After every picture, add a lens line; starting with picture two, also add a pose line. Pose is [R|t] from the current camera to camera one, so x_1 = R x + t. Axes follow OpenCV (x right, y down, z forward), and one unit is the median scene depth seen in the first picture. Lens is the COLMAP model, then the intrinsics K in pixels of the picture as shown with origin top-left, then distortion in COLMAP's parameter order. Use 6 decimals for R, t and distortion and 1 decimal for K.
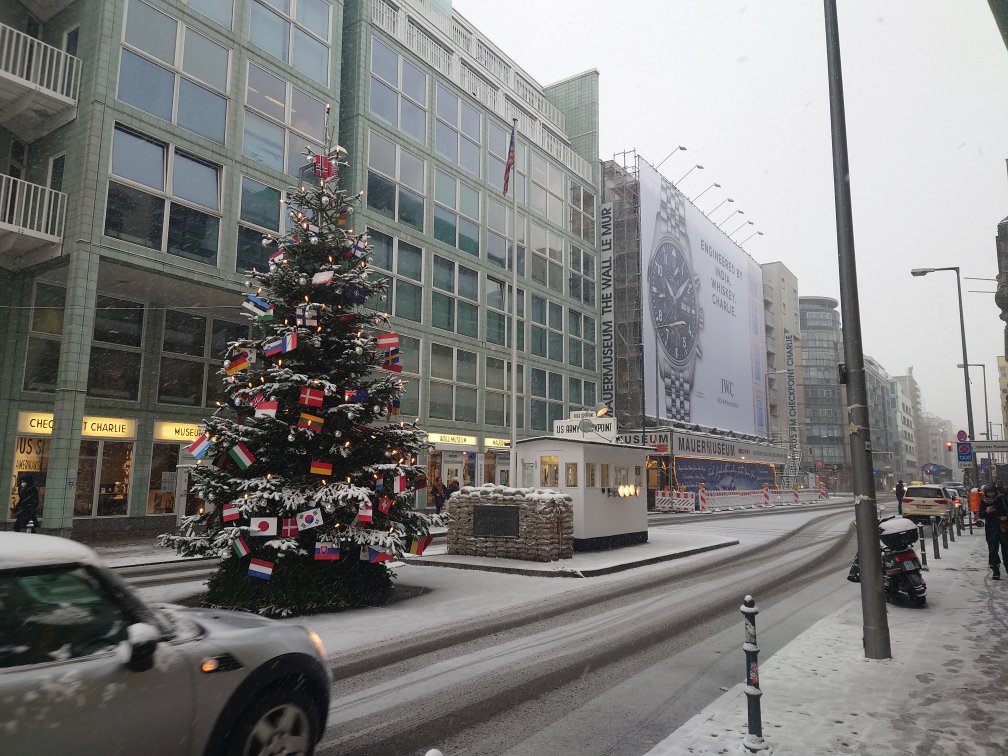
lens RADIAL K [[696.8, 0, 531.8], [0, 696.8, 374.2], [0, 0, 1]] dist [0.085678, -0.078691]
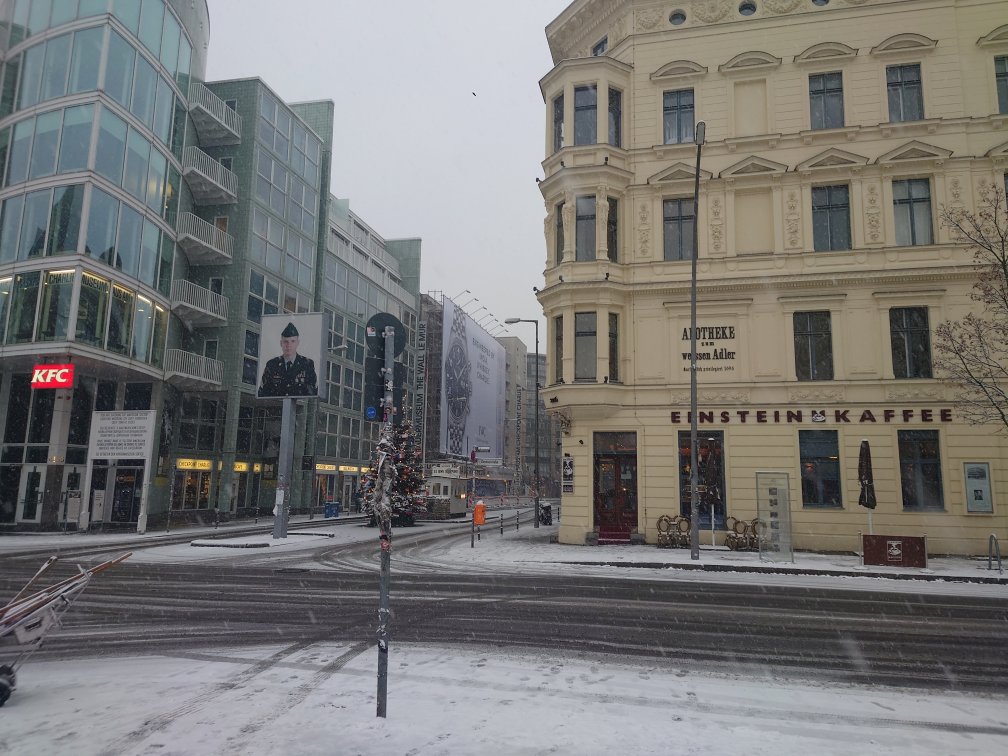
lens RADIAL K [[696.8, 0, 531.8], [0, 696.8, 374.2], [0, 0, 1]] dist [0.085678, -0.078691]
pose [[0.928398, 0.066587, 0.365572, -0.241396], [-0.062630, 0.997779, -0.022686, -0.097092], [-0.366270, -0.001834, 0.930507, -0.603495]]
